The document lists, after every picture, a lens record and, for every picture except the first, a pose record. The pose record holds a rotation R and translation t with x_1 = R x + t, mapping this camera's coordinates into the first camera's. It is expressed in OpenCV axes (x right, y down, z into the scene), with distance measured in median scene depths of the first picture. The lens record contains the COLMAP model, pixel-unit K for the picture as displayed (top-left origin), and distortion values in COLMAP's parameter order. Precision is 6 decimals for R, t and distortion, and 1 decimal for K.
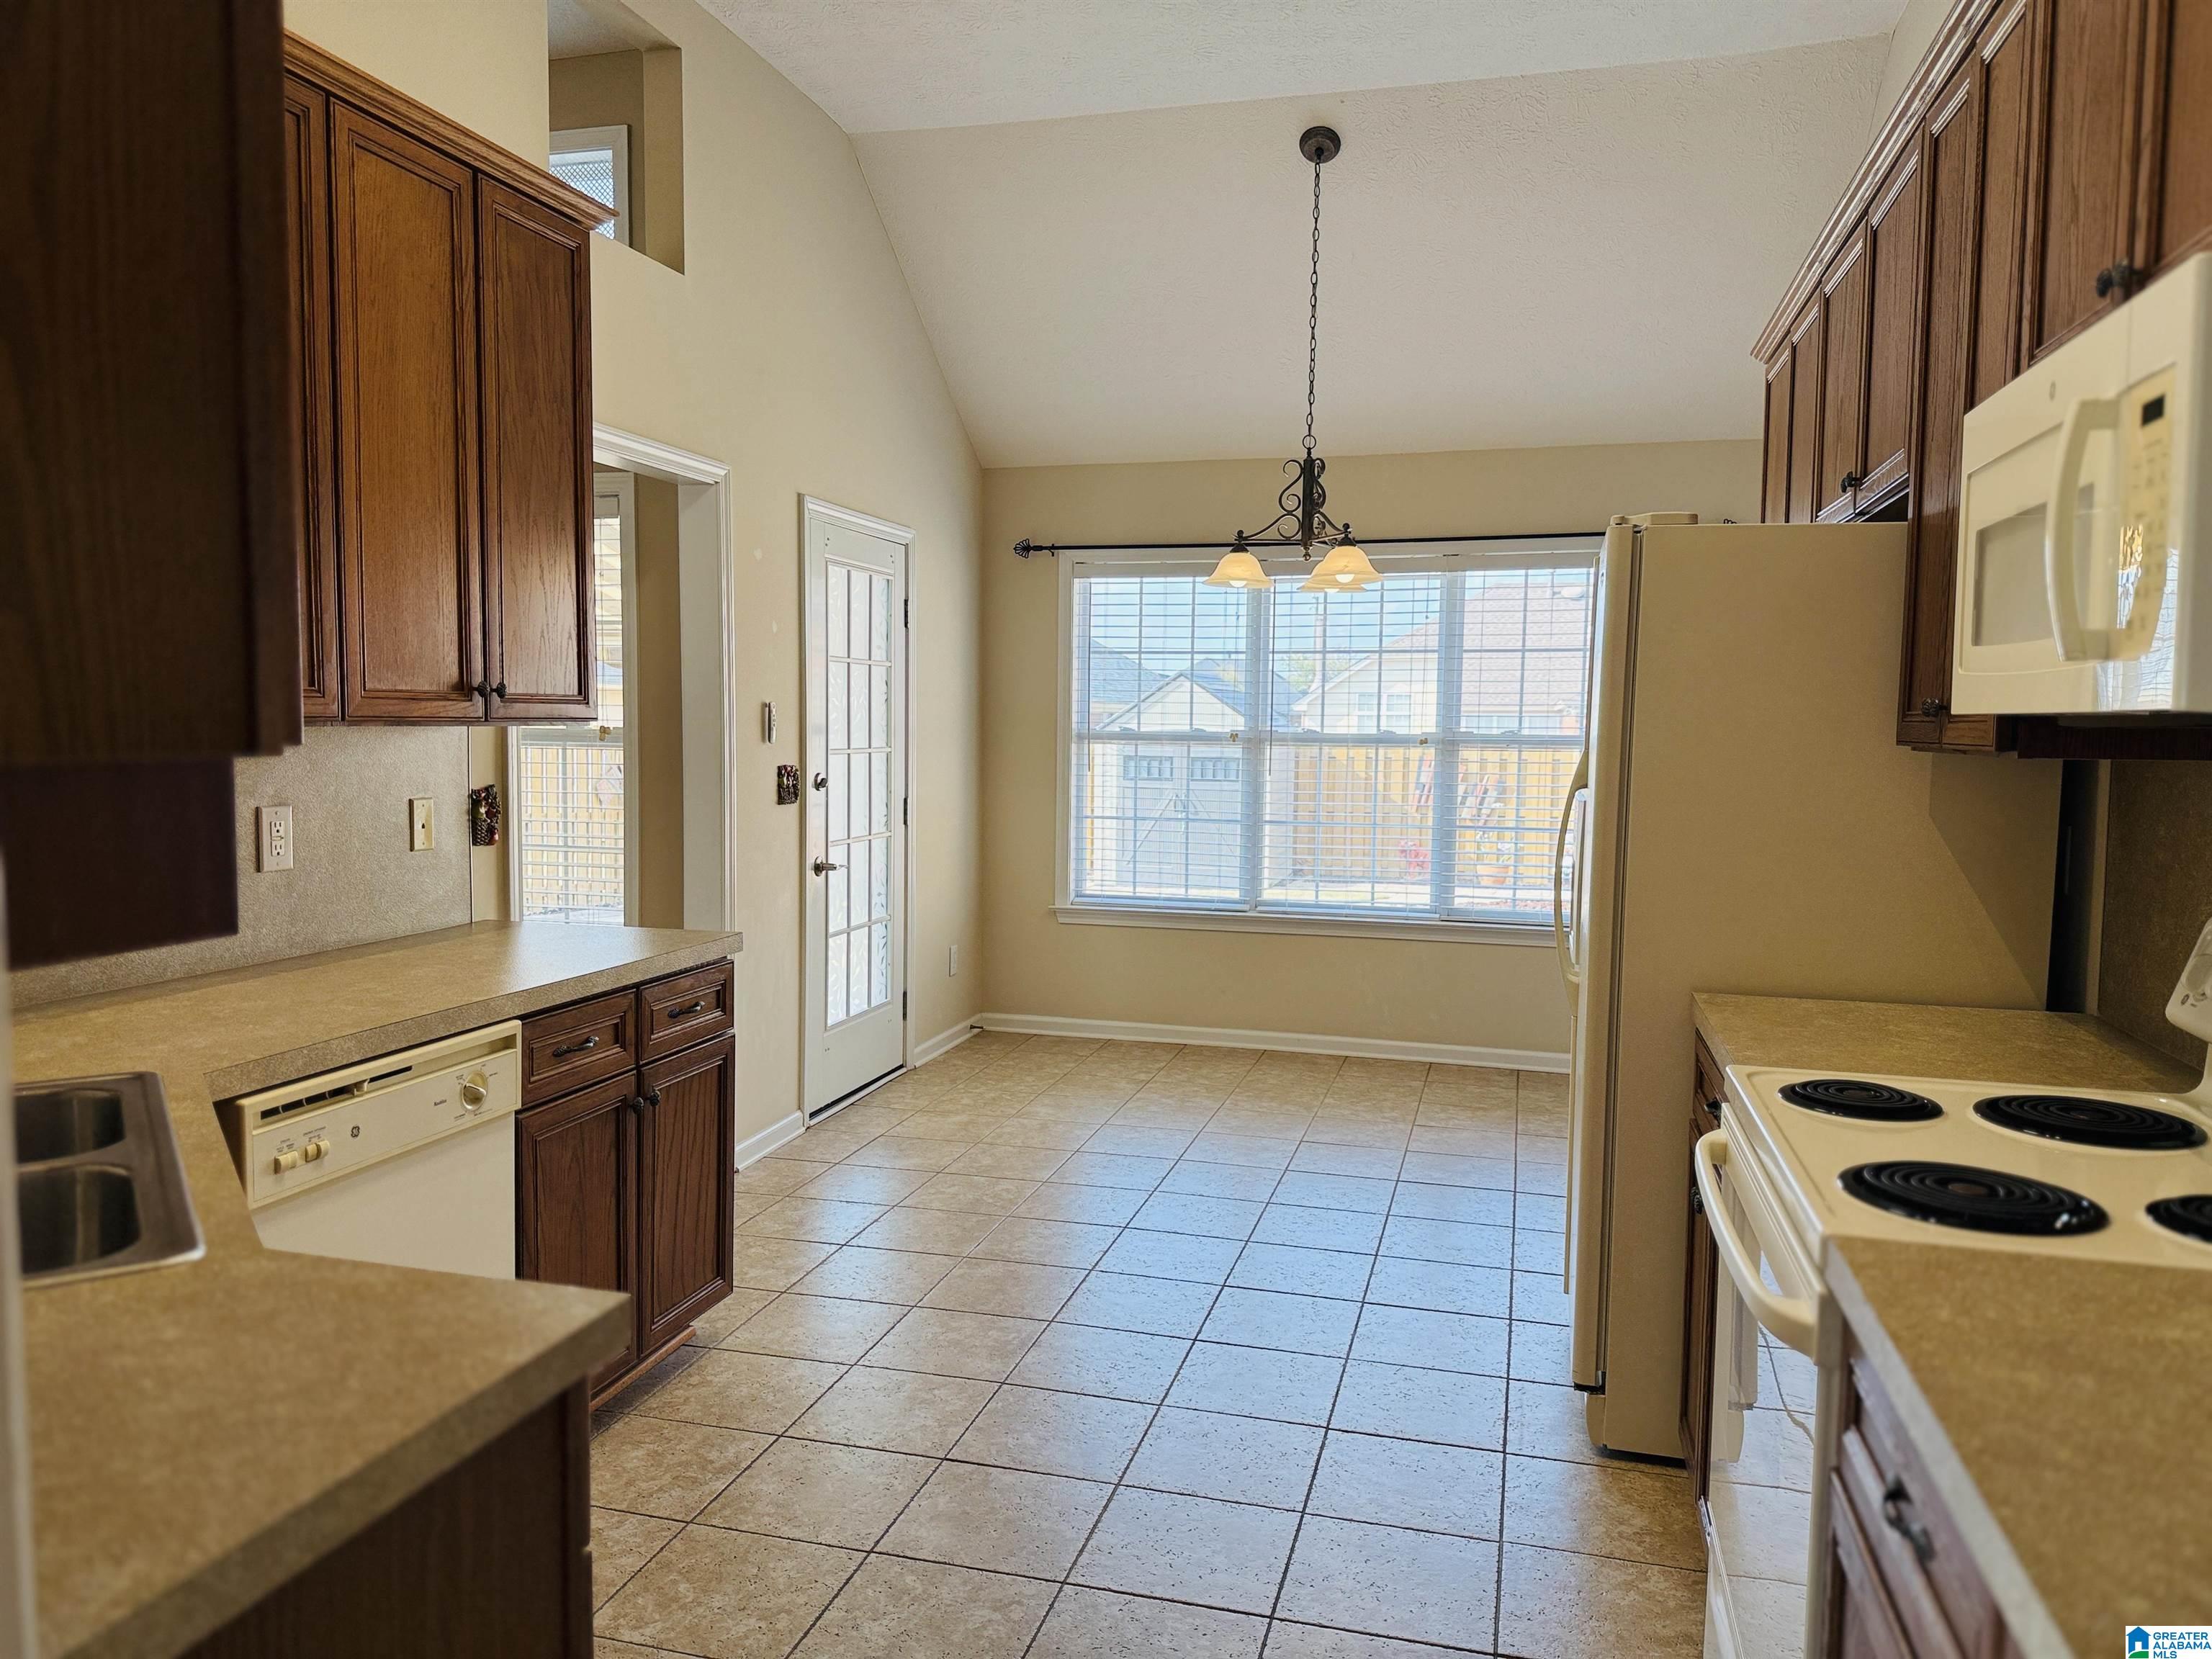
lens RADIAL K [[1562.8, 0, 1102.9], [0, 1562.8, 820.1], [0, 0, 1]] dist [0.059372, -0.069195]
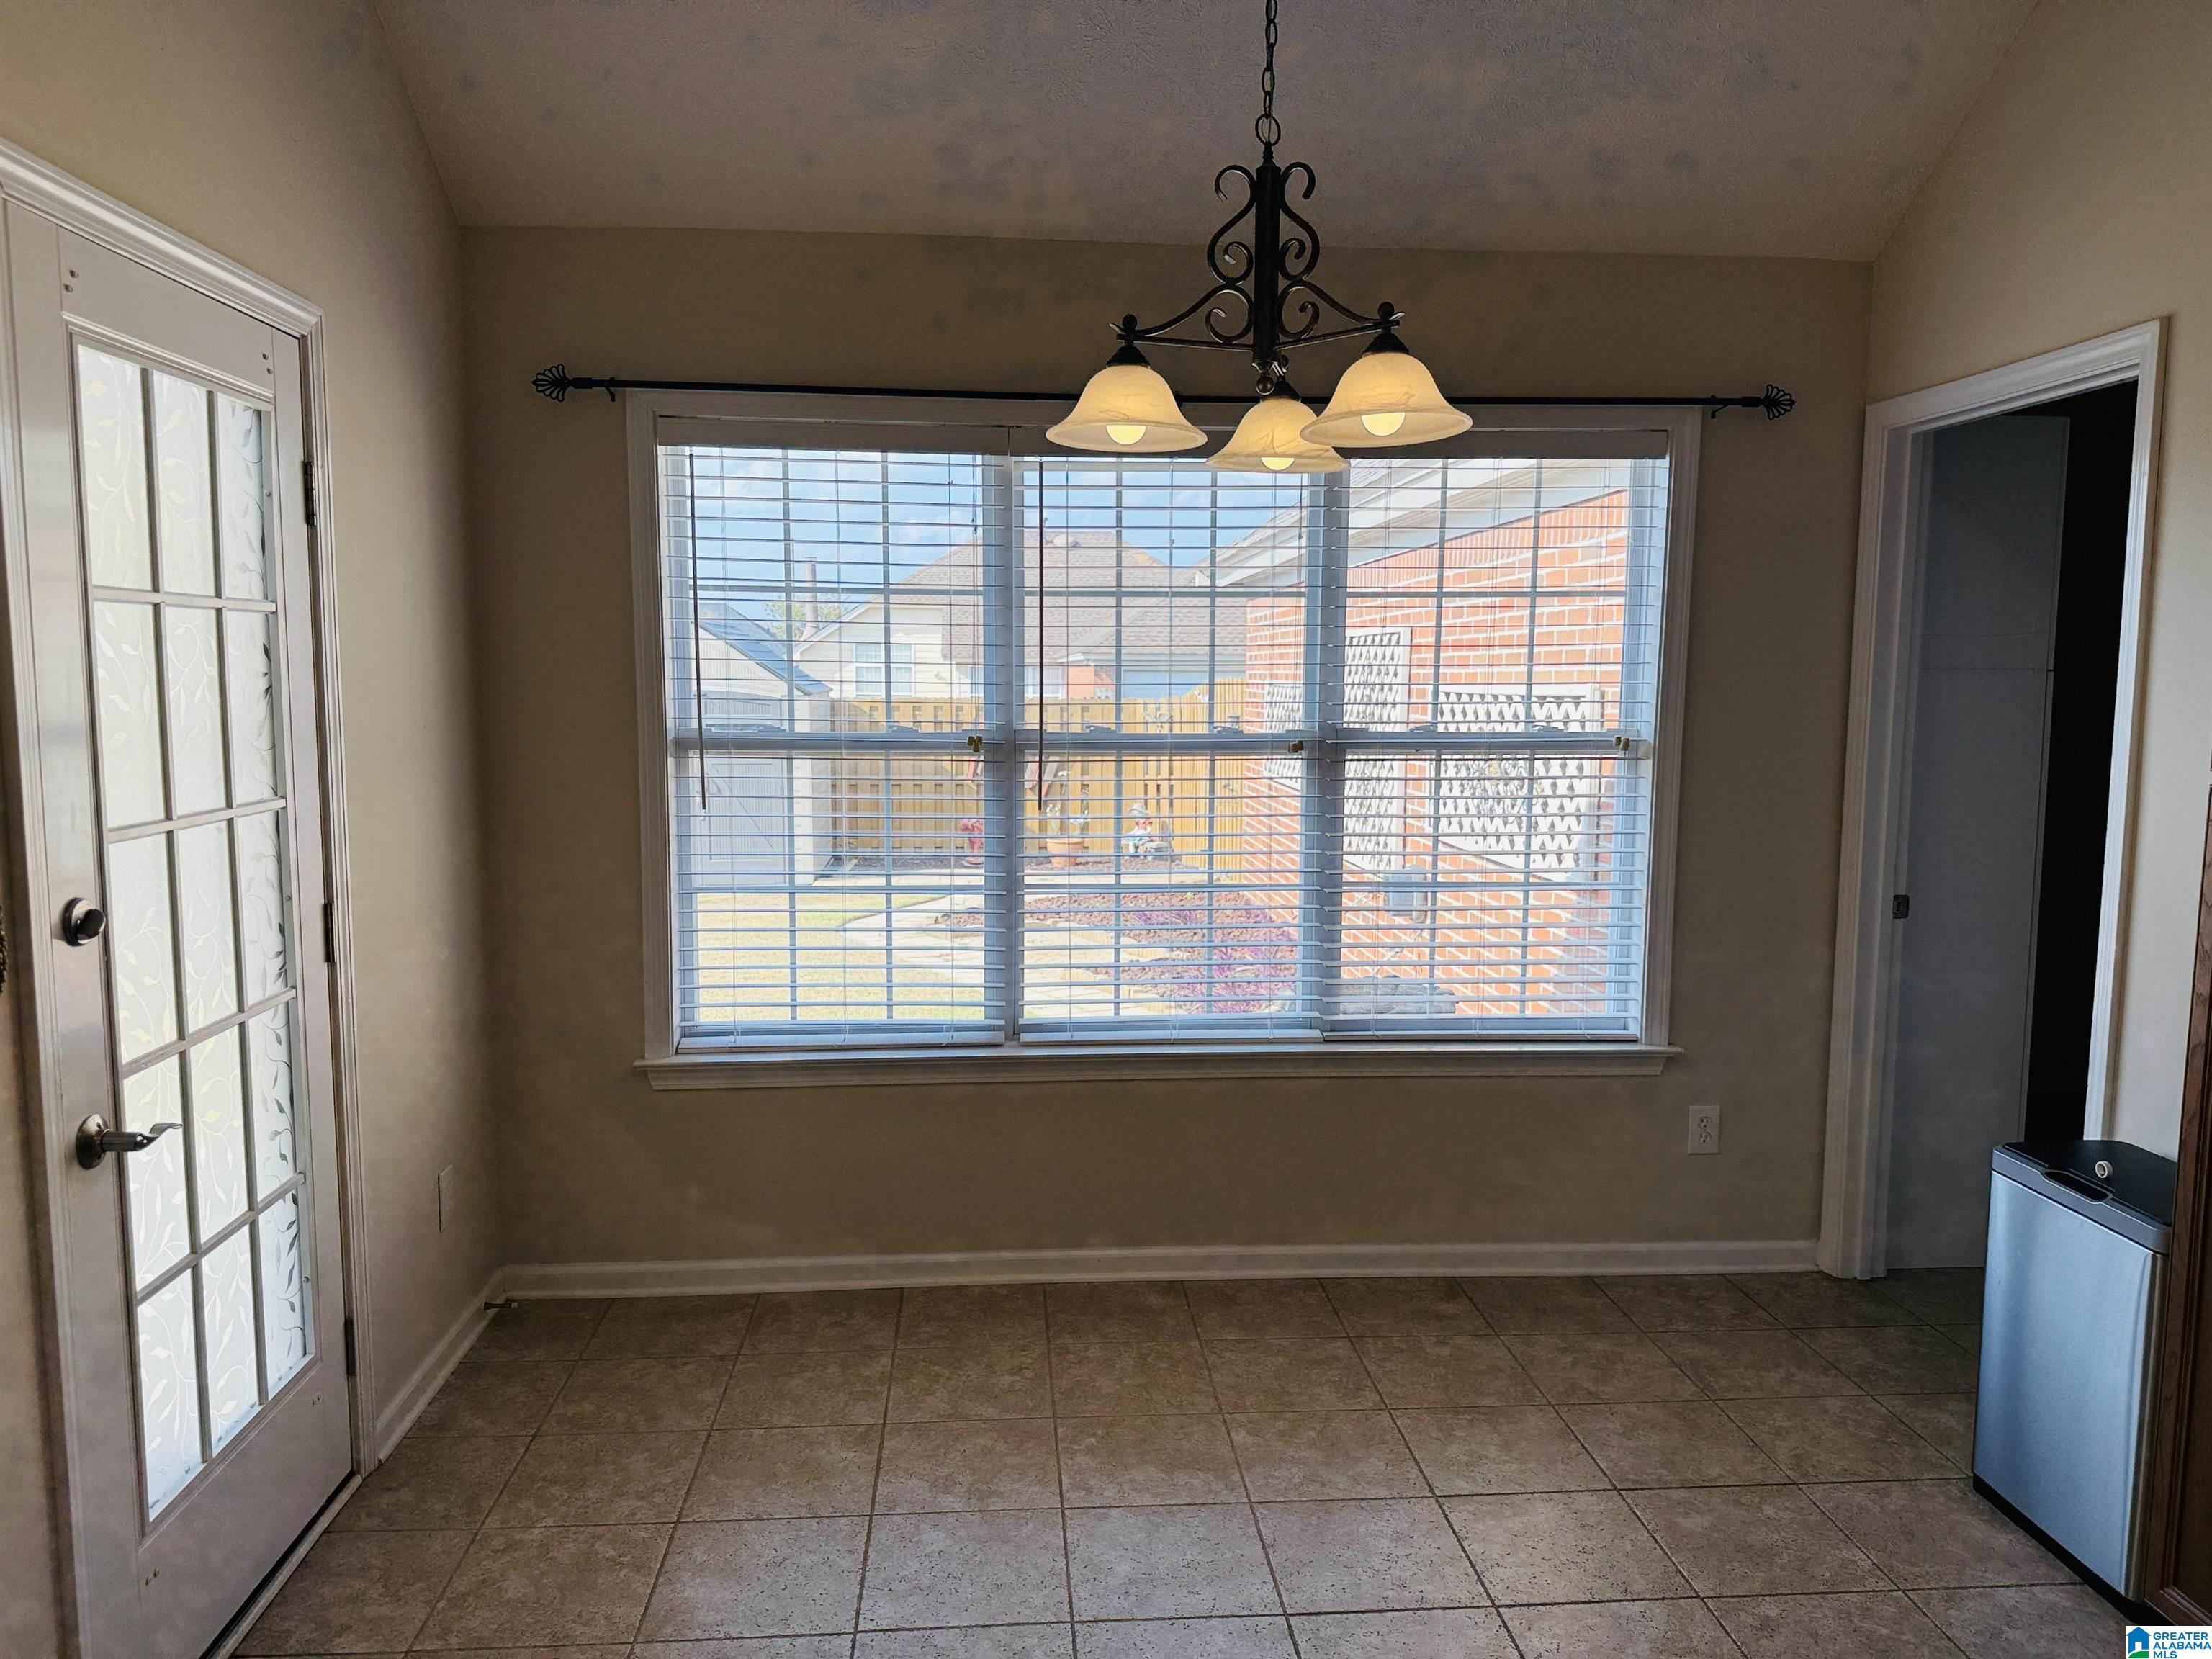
lens RADIAL K [[1562.8, 0, 1103.3], [0, 1562.8, 843.2], [0, 0, 1]] dist [0.059372, -0.069195]
pose [[0.941610, -0.042262, 0.334042, -0.065911], [0.026064, 0.998263, 0.052829, -0.049125], [-0.335694, -0.041038, 0.941077, 0.487956]]
